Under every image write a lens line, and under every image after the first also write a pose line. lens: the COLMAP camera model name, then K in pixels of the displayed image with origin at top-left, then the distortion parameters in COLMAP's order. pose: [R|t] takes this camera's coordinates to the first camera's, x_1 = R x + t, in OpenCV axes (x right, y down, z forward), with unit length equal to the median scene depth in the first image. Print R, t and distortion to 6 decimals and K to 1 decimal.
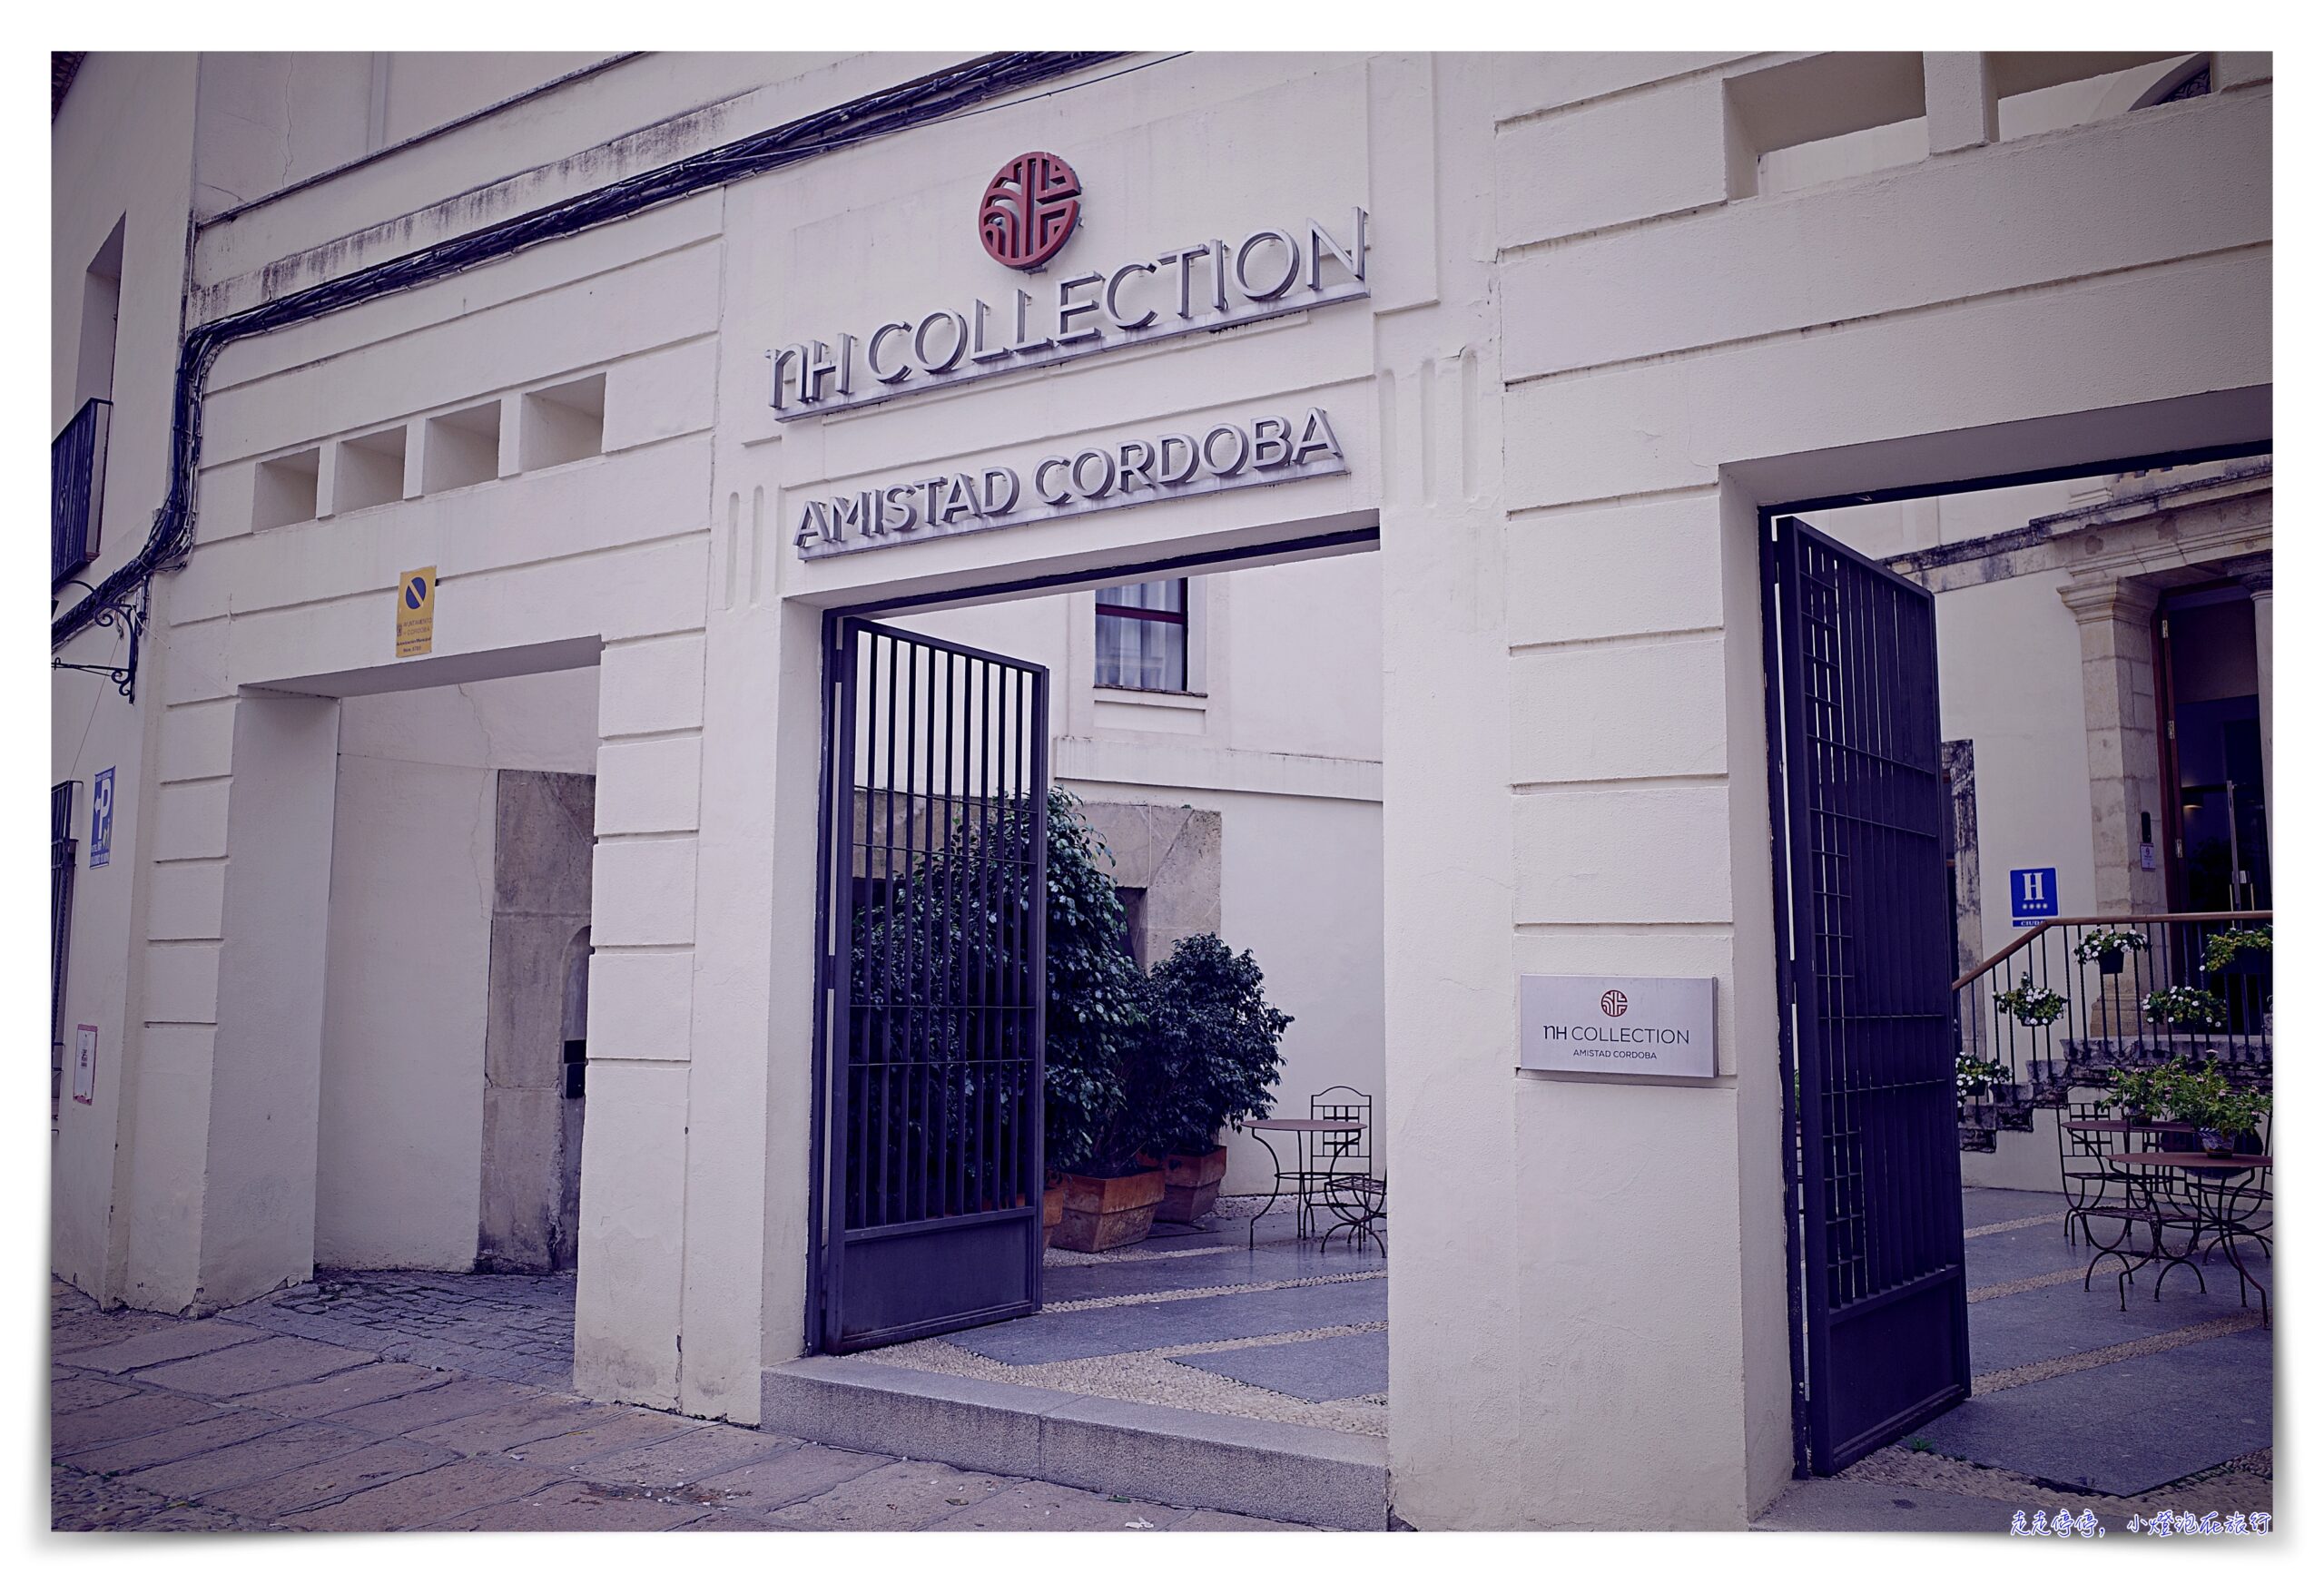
lens RADIAL K [[1776.5, 0, 1172.1], [0, 1776.5, 780.2], [0, 0, 1]] dist [-0.066988, 0.076627]
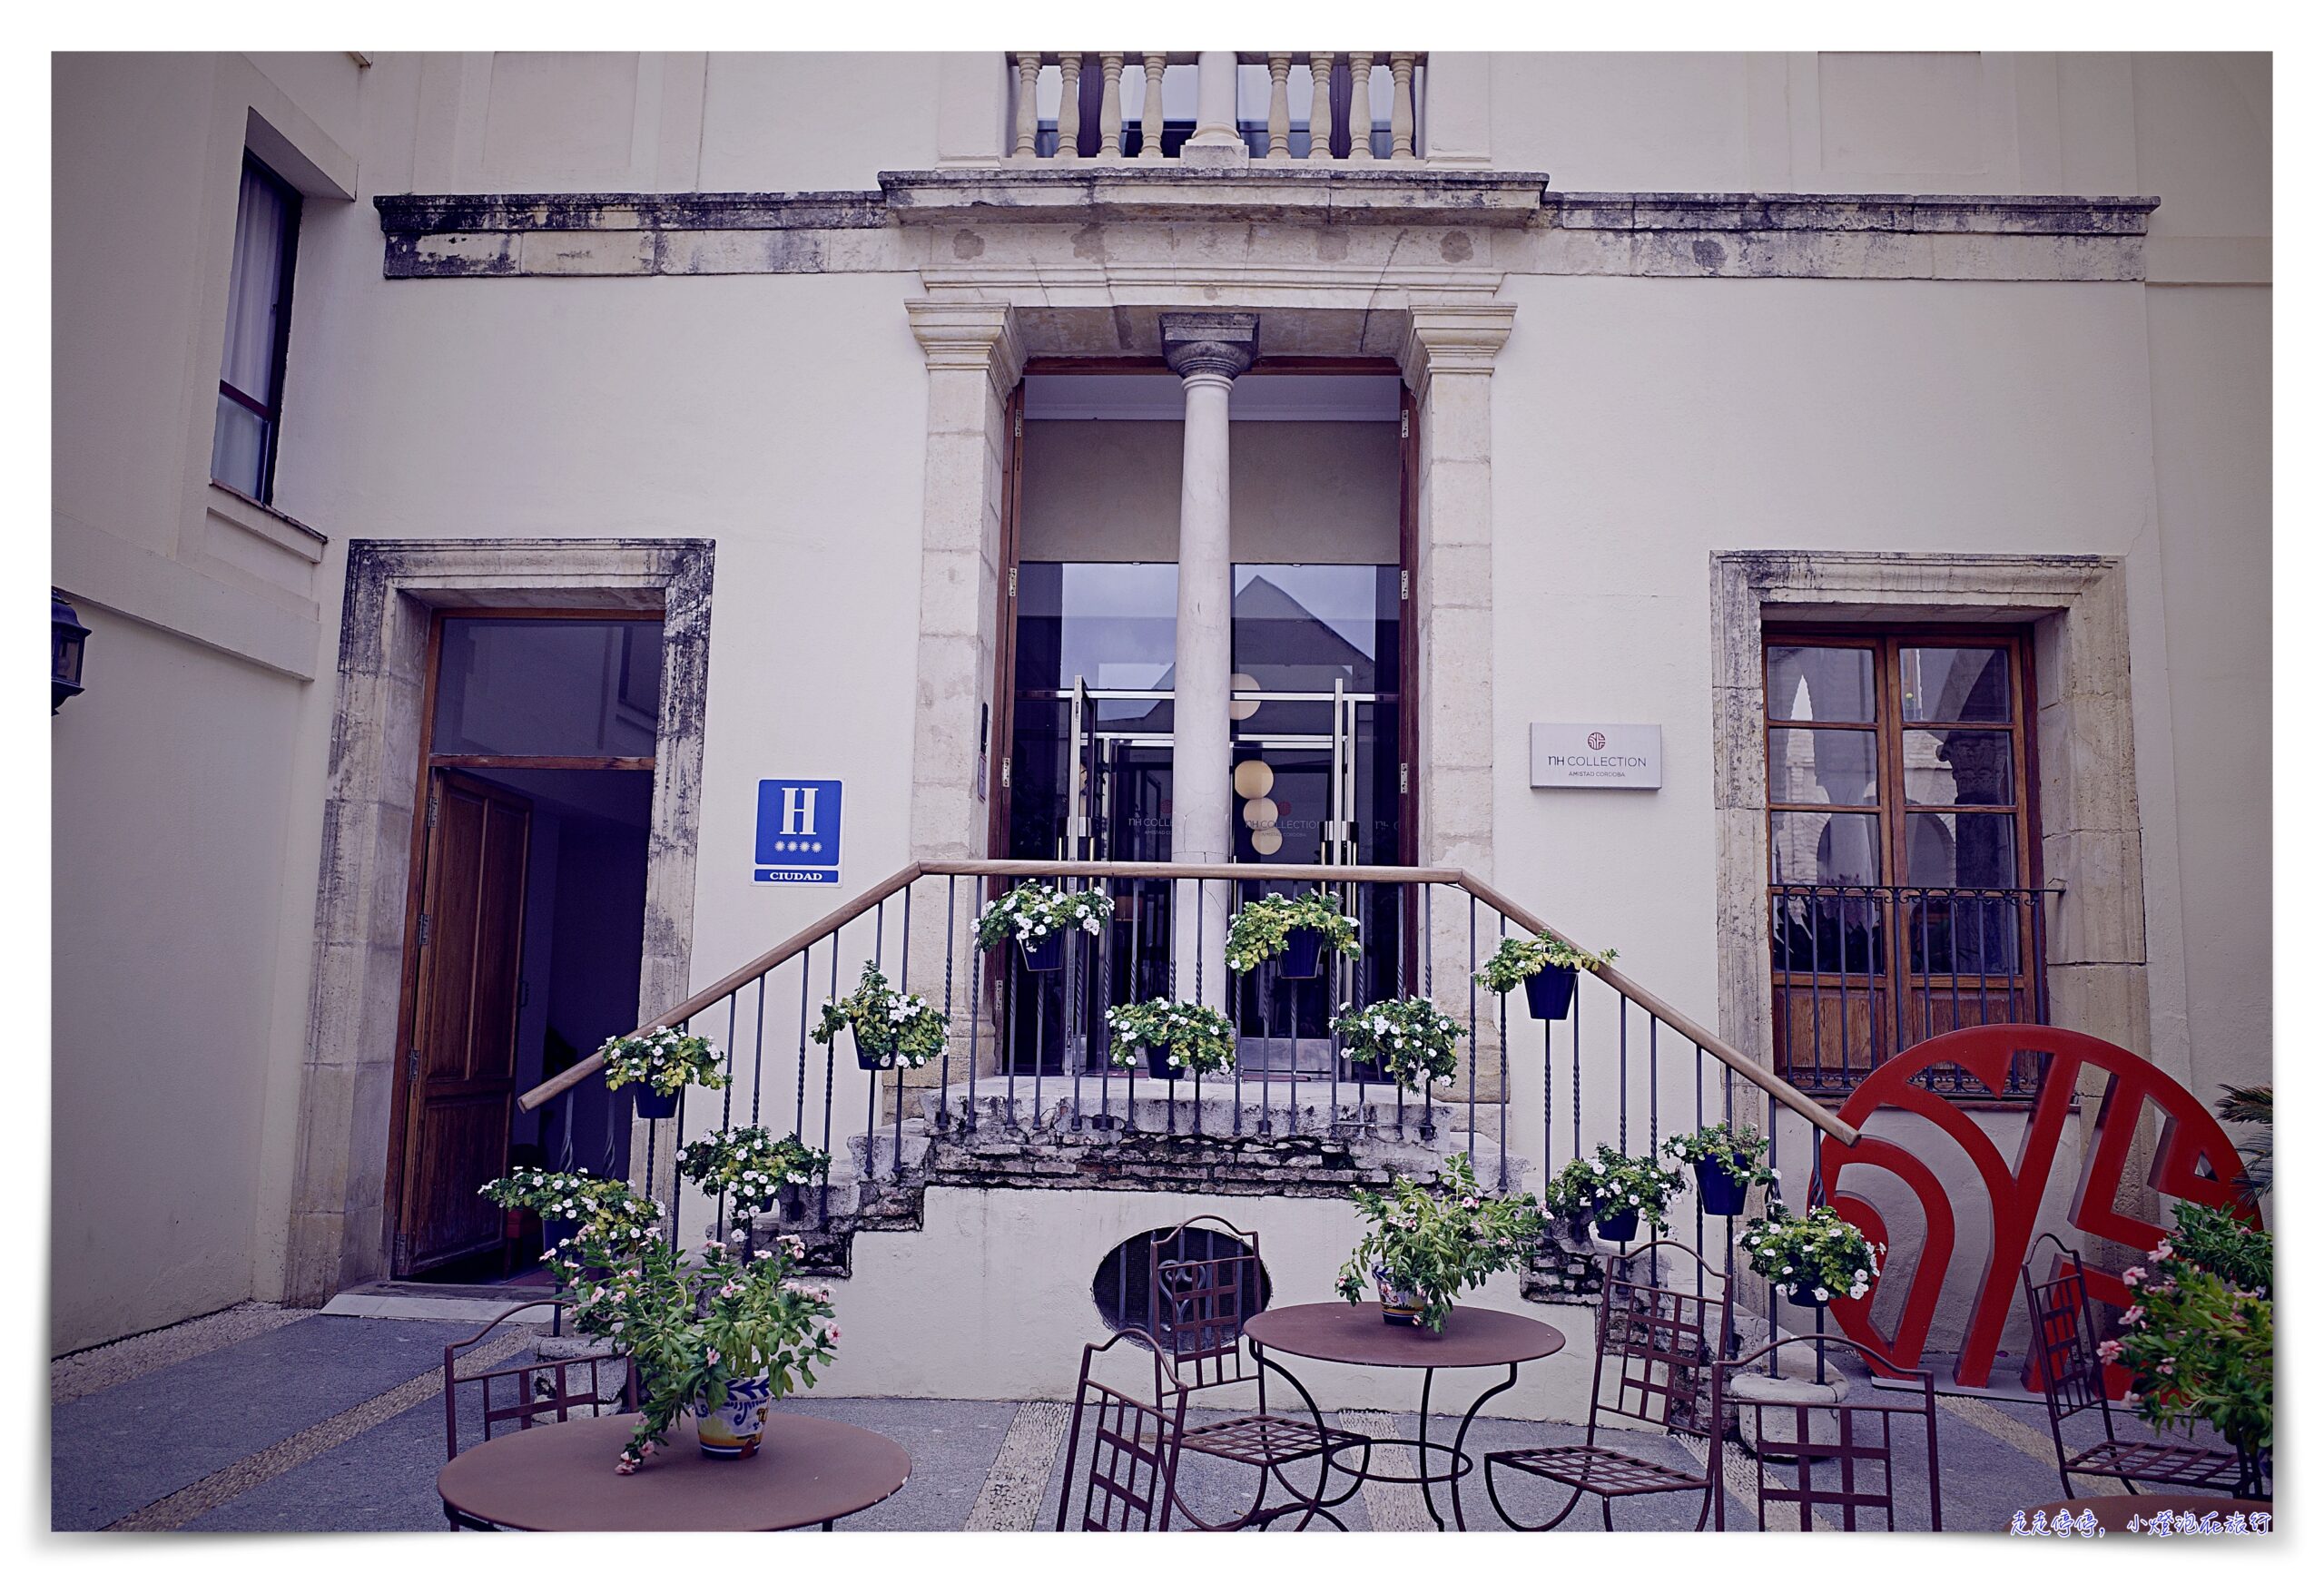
lens RADIAL K [[1776.5, 0, 1172.1], [0, 1776.5, 780.2], [0, 0, 1]] dist [-0.066988, 0.076627]
pose [[0.614781, 0.113146, 0.780540, 0.124169], [-0.113696, 0.992033, -0.054253, 0.069045], [-0.780460, -0.055390, 0.622747, 0.566083]]
